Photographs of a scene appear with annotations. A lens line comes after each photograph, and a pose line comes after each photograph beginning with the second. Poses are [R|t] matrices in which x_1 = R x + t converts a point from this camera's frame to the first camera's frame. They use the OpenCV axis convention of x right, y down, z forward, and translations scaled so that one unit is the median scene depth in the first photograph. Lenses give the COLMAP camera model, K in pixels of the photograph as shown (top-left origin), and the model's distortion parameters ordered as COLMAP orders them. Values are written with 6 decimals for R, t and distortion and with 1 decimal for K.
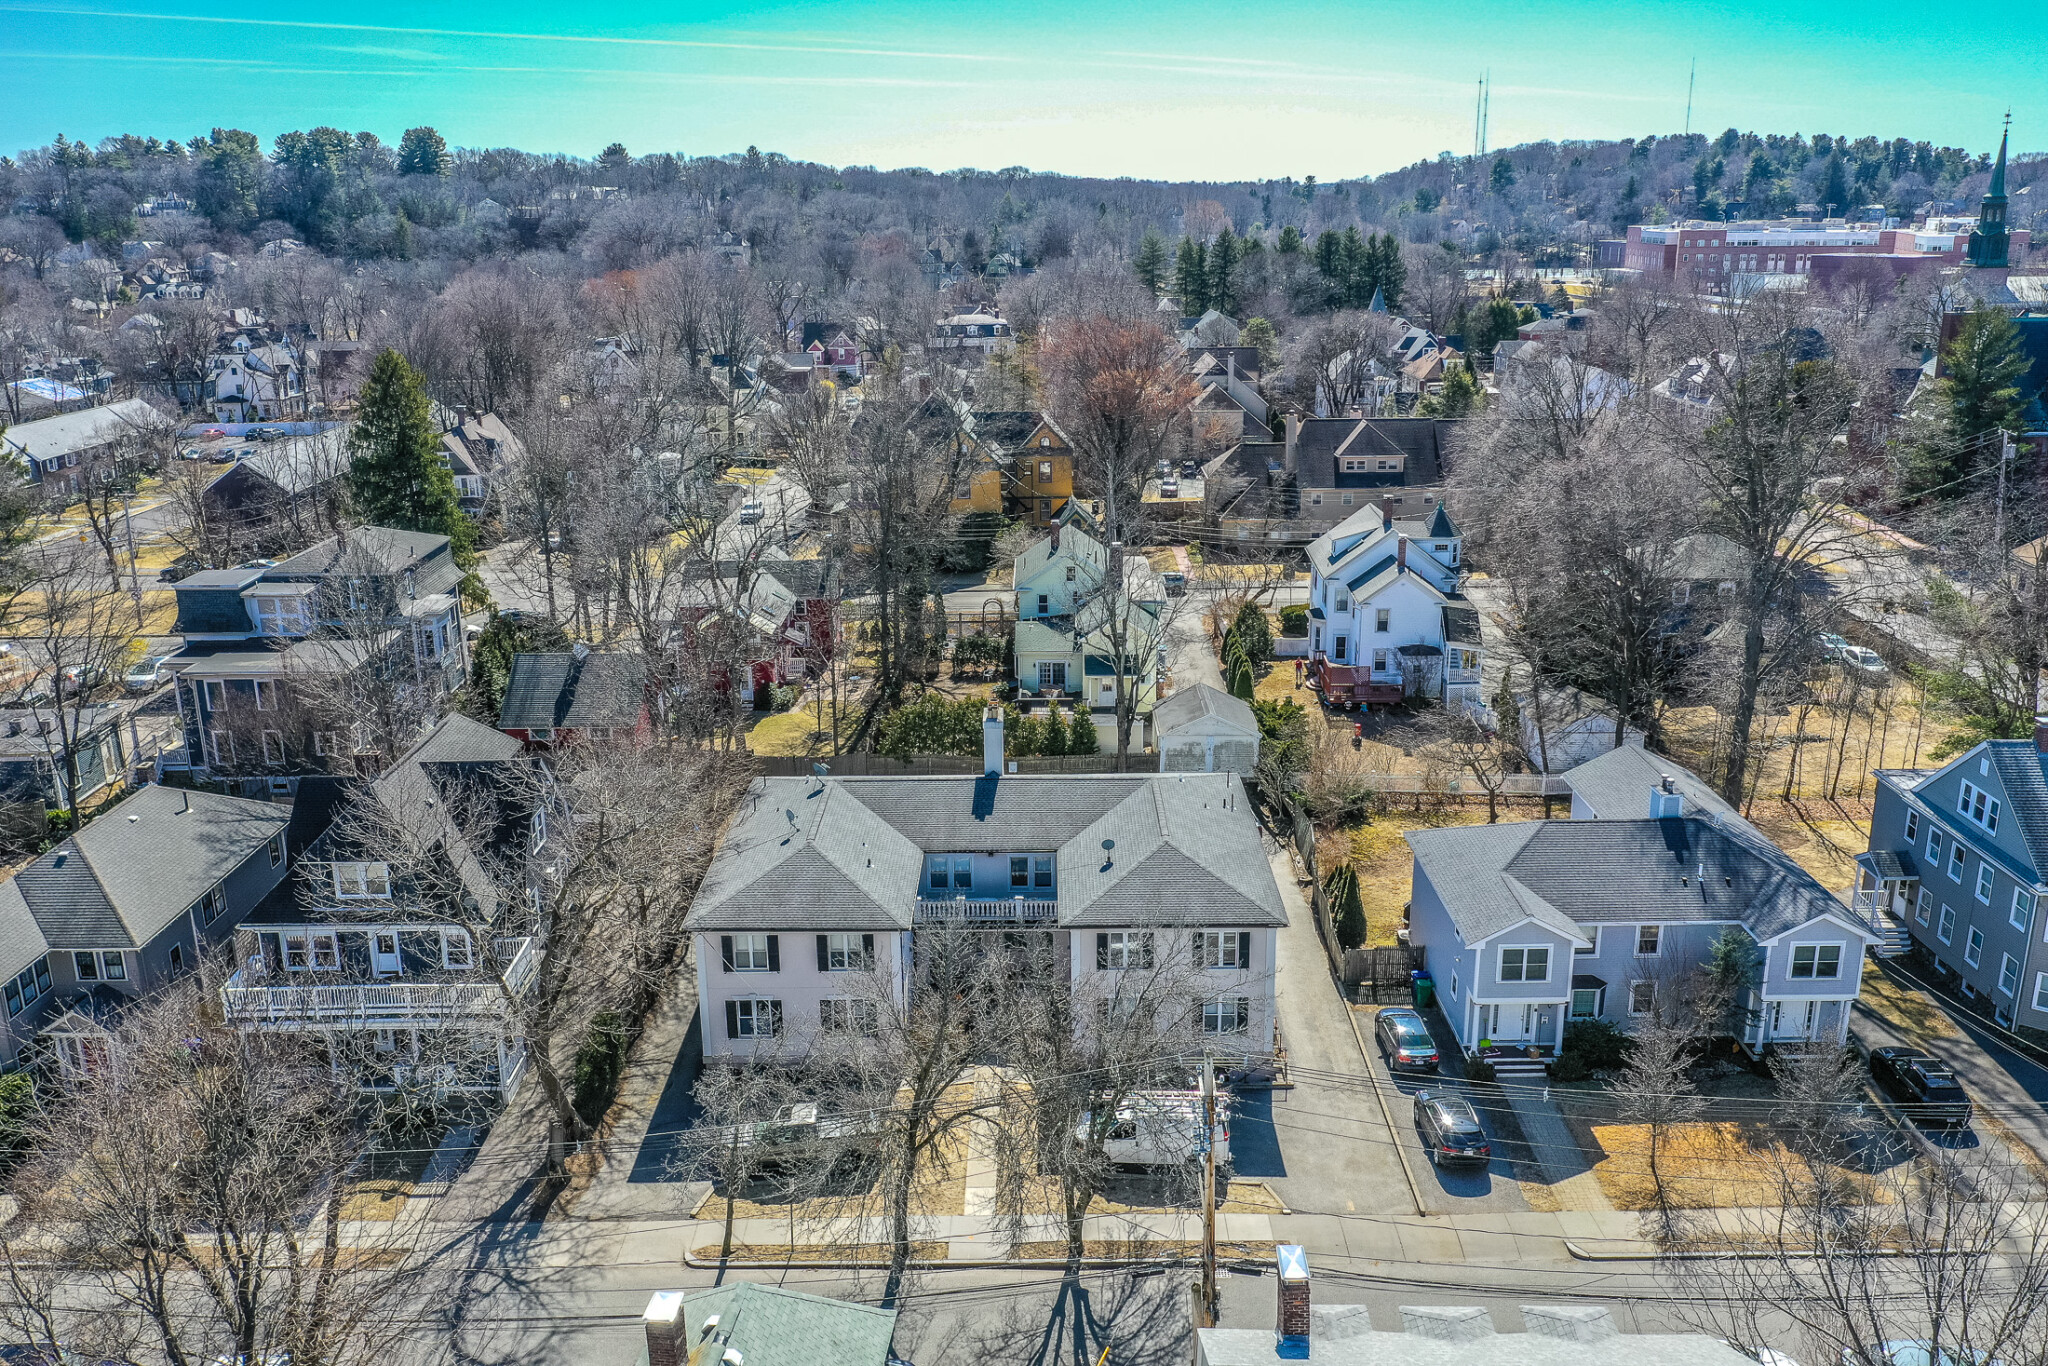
lens RADIAL K [[1596.0, 0, 1034.2], [0, 1596.0, 675.0], [0, 0, 1]] dist [0.000596, -0.003145]
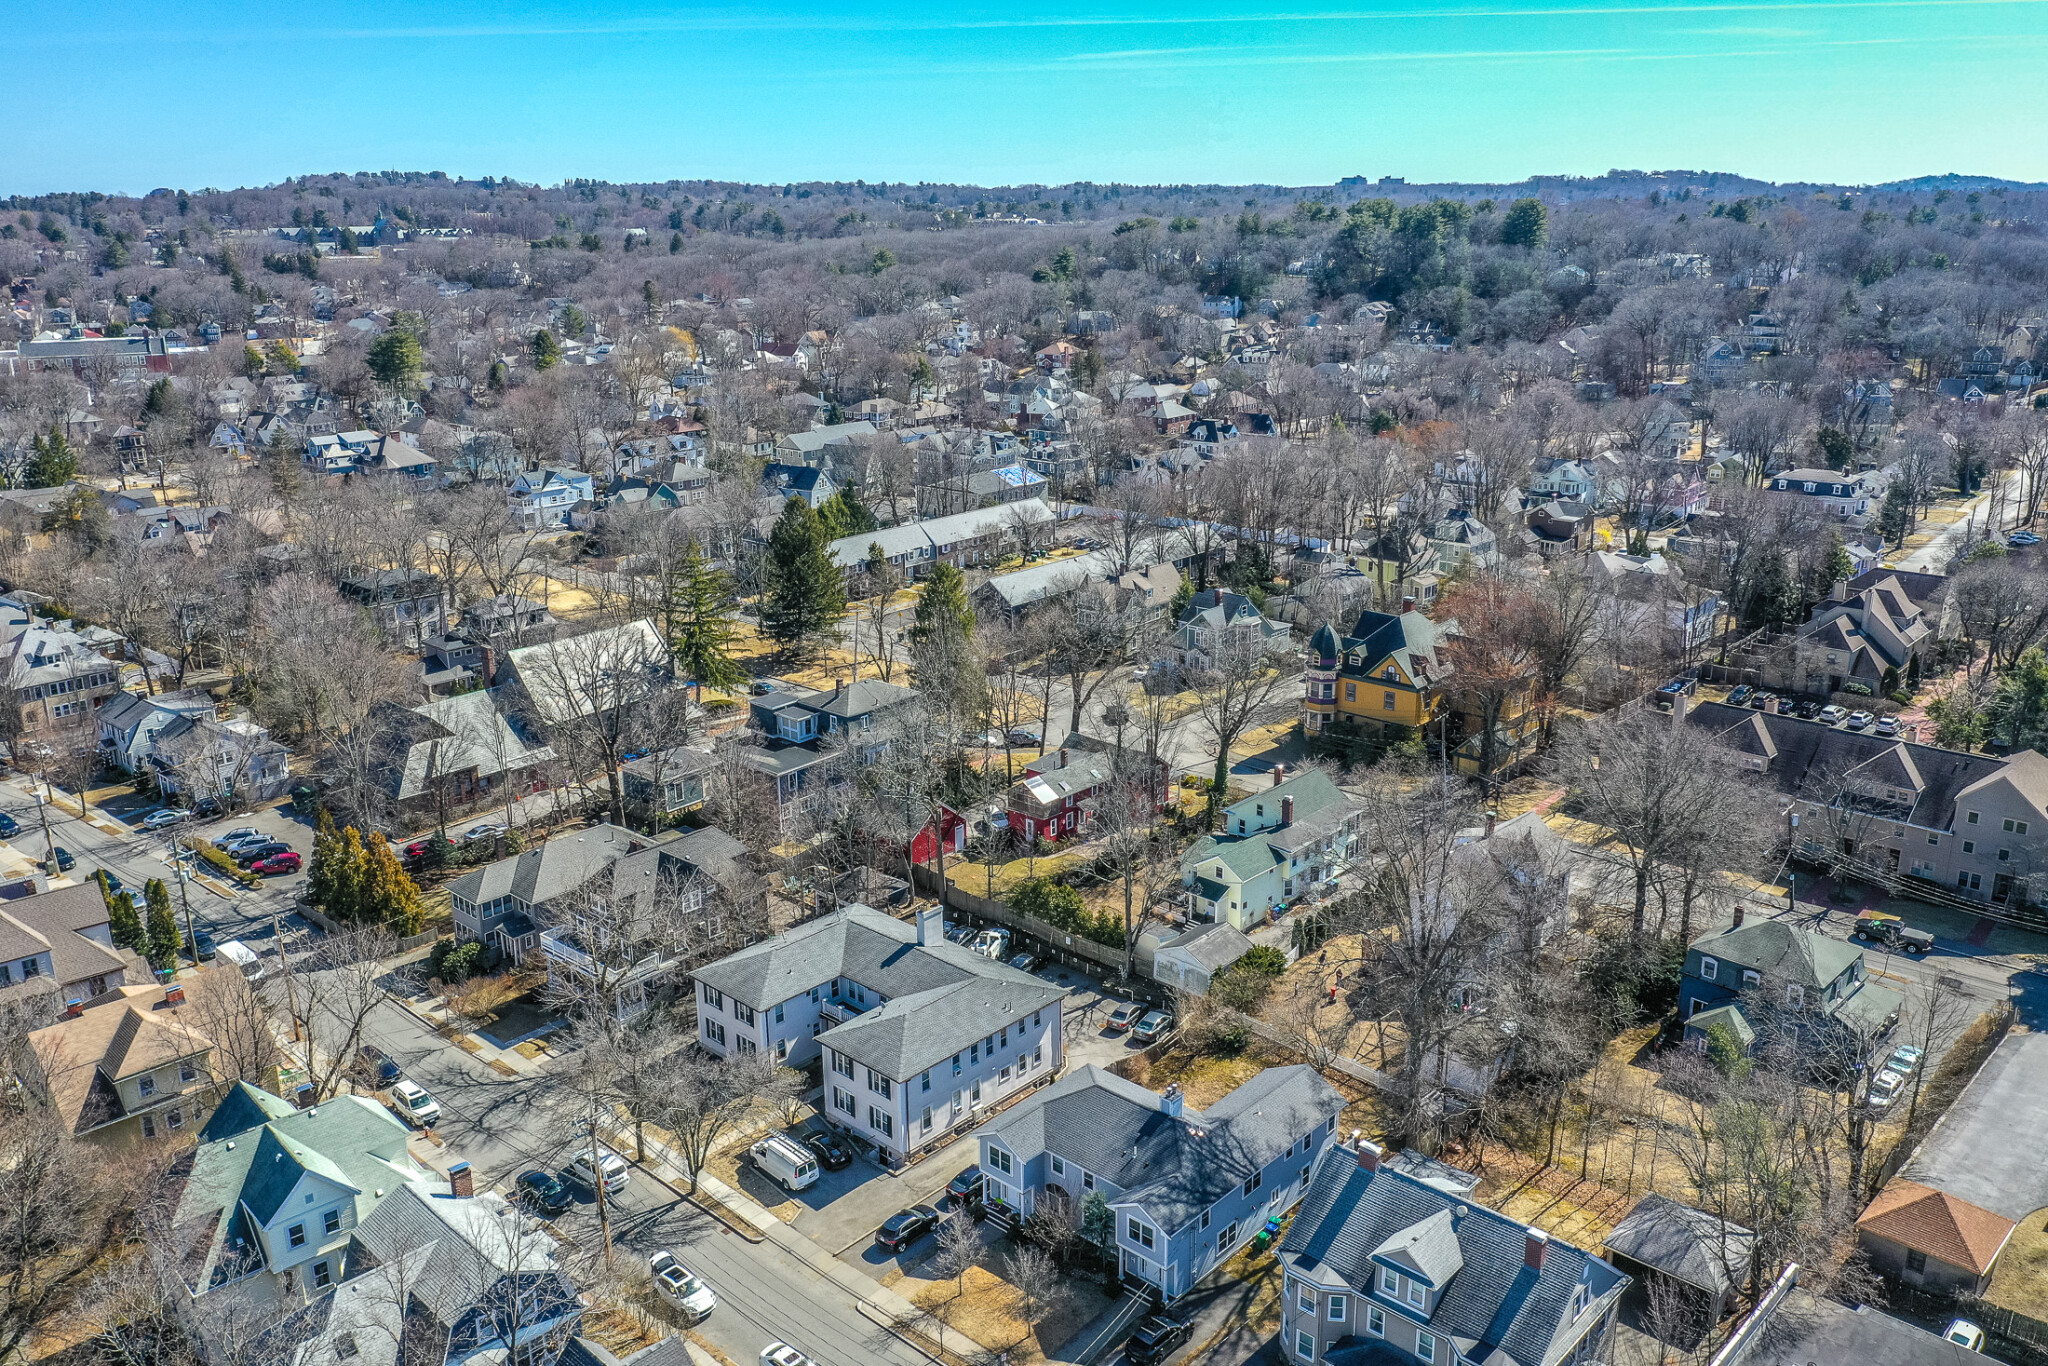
lens RADIAL K [[1586.0, 0, 1024.0], [0, 1586.0, 683.0], [0, 0, 1]] dist [-0.002402, 0.013277]
pose [[0.739346, 0.193178, -0.645019, 1.058608], [-0.187197, 0.979166, 0.078681, -0.350639], [0.646781, 0.062573, 0.760105, -0.189434]]
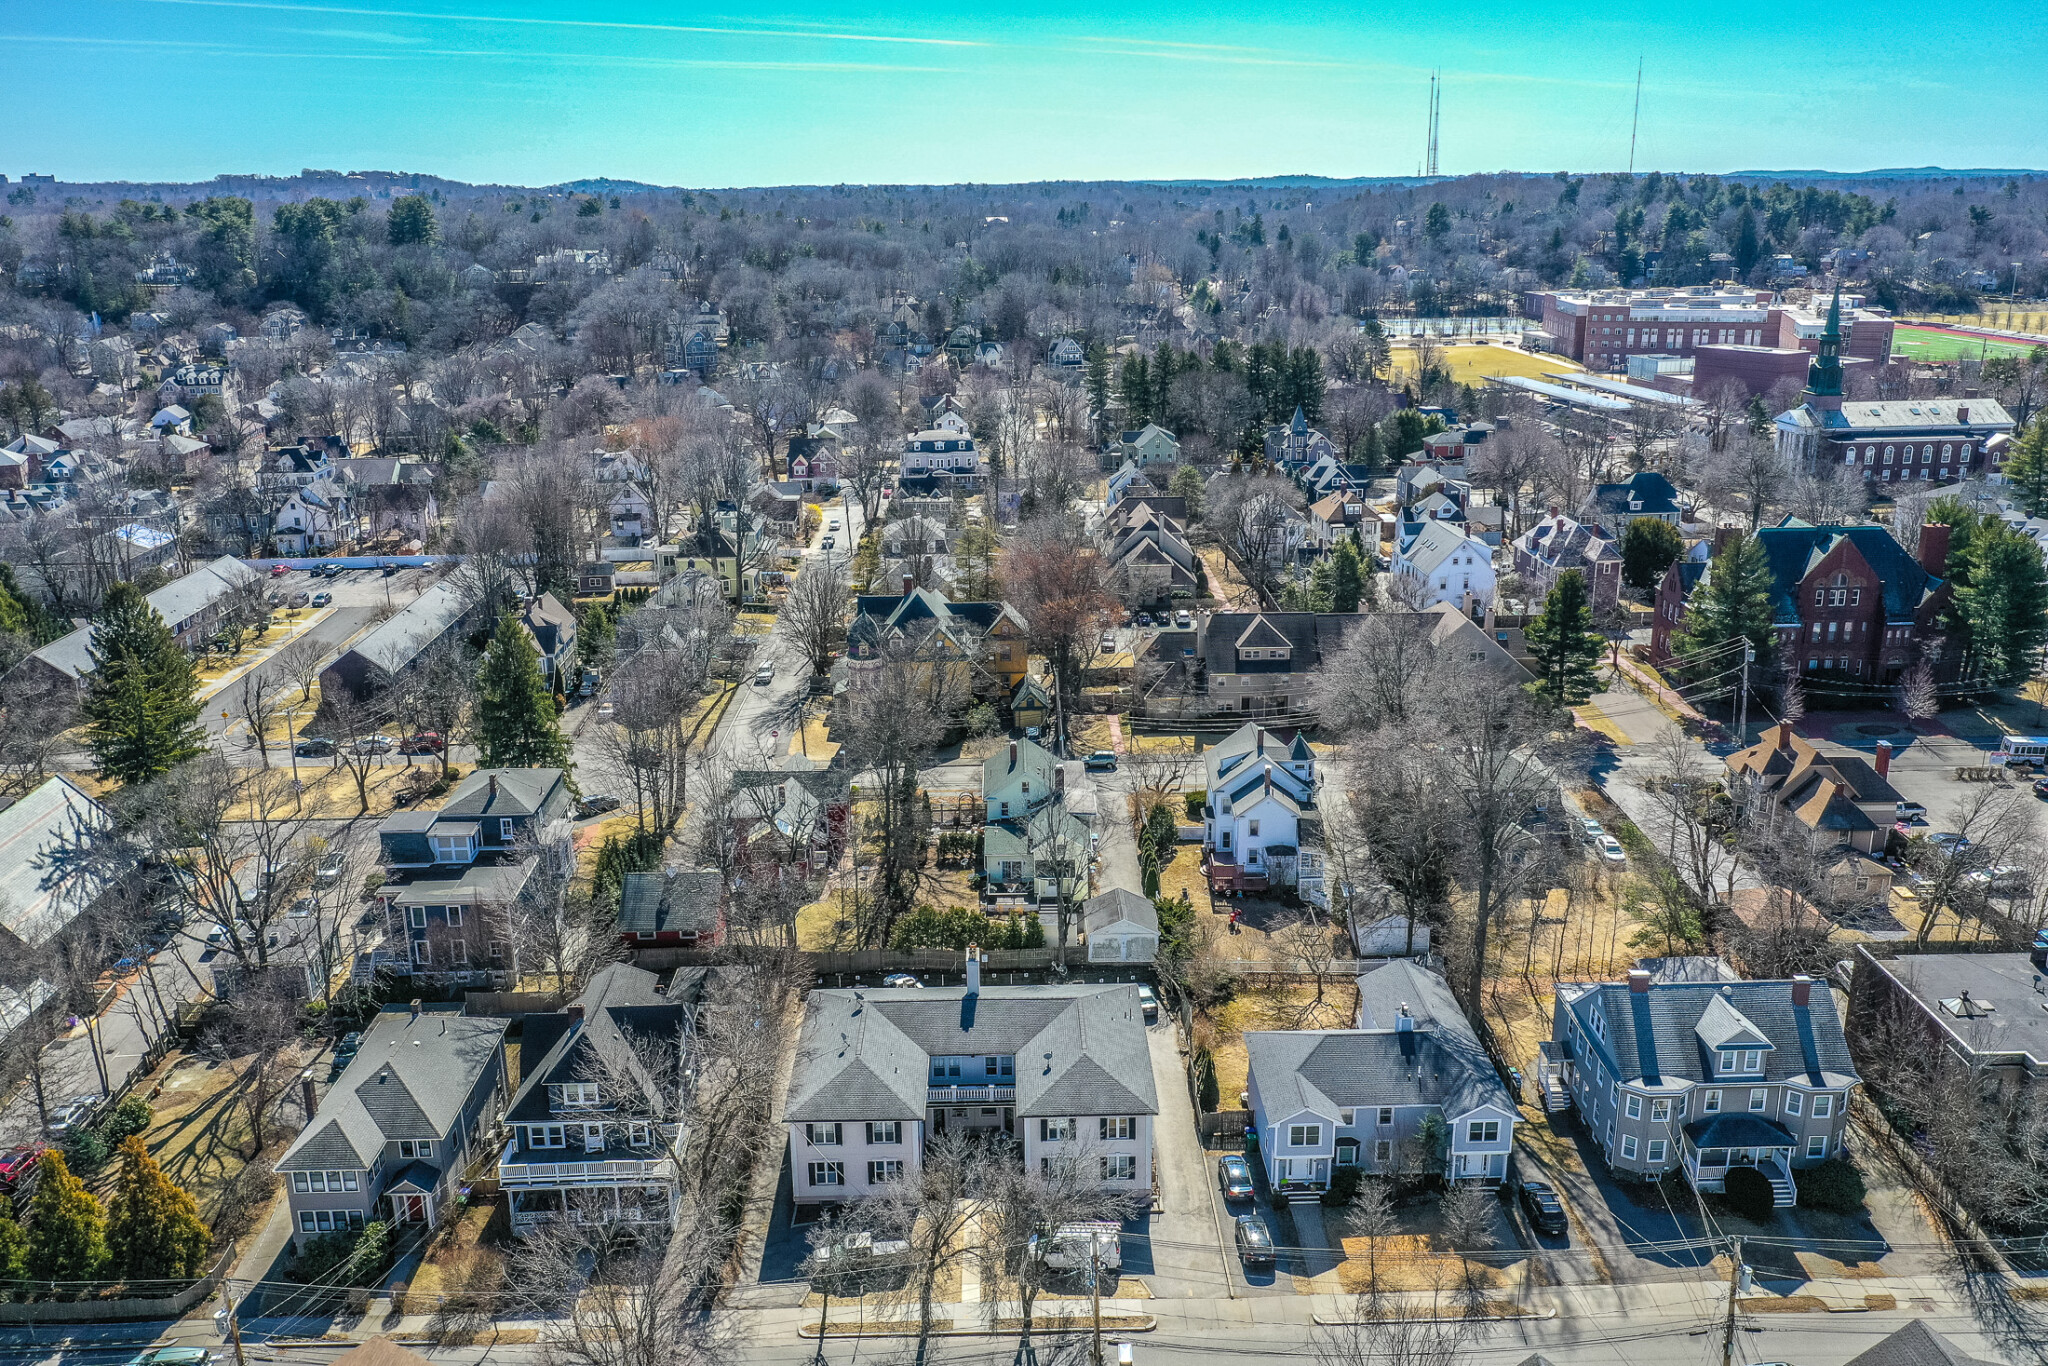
lens RADIAL K [[1586.0, 0, 1024.0], [0, 1586.0, 683.0], [0, 0, 1]] dist [-0.002402, 0.013277]
pose [[0.999804, -0.009897, 0.017152, -0.000331], [0.009719, 0.999898, 0.010437, -0.249125], [-0.017254, -0.010268, 0.999798, -0.501230]]
